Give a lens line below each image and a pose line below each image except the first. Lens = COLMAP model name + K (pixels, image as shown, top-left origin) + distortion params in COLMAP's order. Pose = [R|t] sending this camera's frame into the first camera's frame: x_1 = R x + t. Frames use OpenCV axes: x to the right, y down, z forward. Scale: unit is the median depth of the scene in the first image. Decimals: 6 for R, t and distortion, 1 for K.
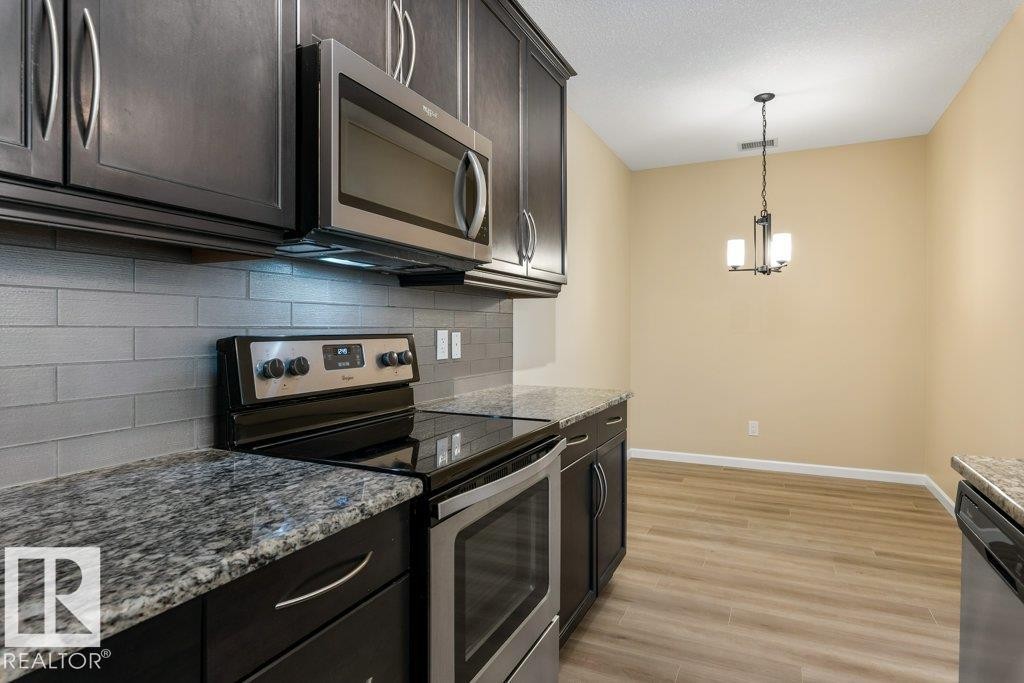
lens RADIAL K [[566.9, 0, 510.7], [0, 566.9, 331.8], [0, 0, 1]] dist [-0.001564, -0.004757]
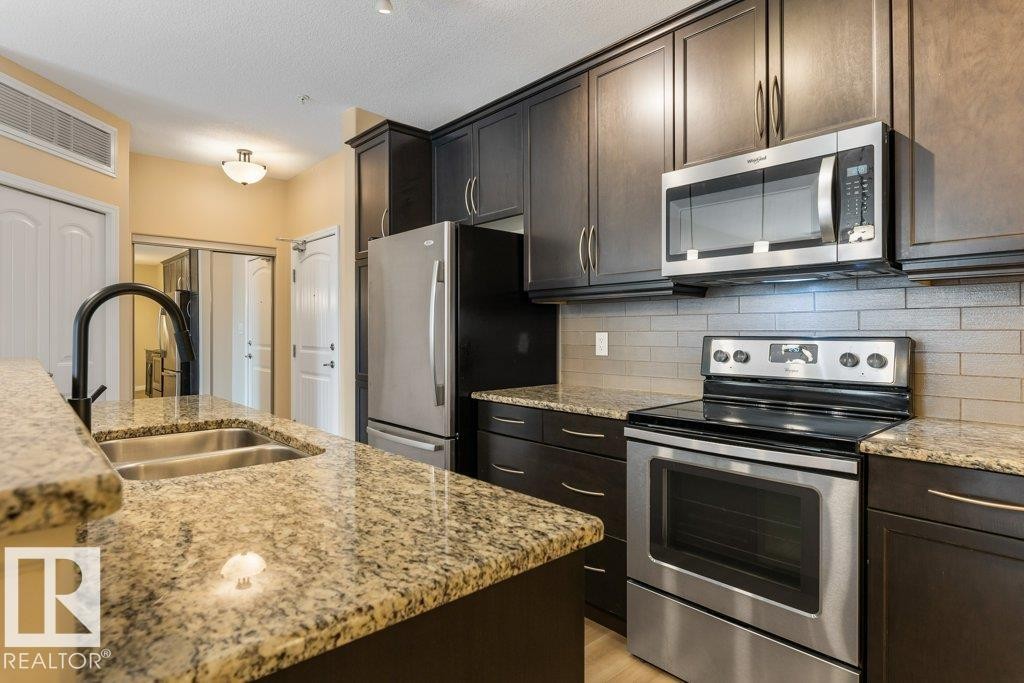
lens RADIAL K [[541.0, 0, 514.1], [0, 541.0, 337.5], [0, 0, 1]] dist [-0.000495, 0.000693]
pose [[-0.367017, 0.013522, -0.930116, 0.648662], [-0.002149, 0.999879, 0.015384, -0.005398], [0.930212, 0.007645, -0.366943, 0.518235]]
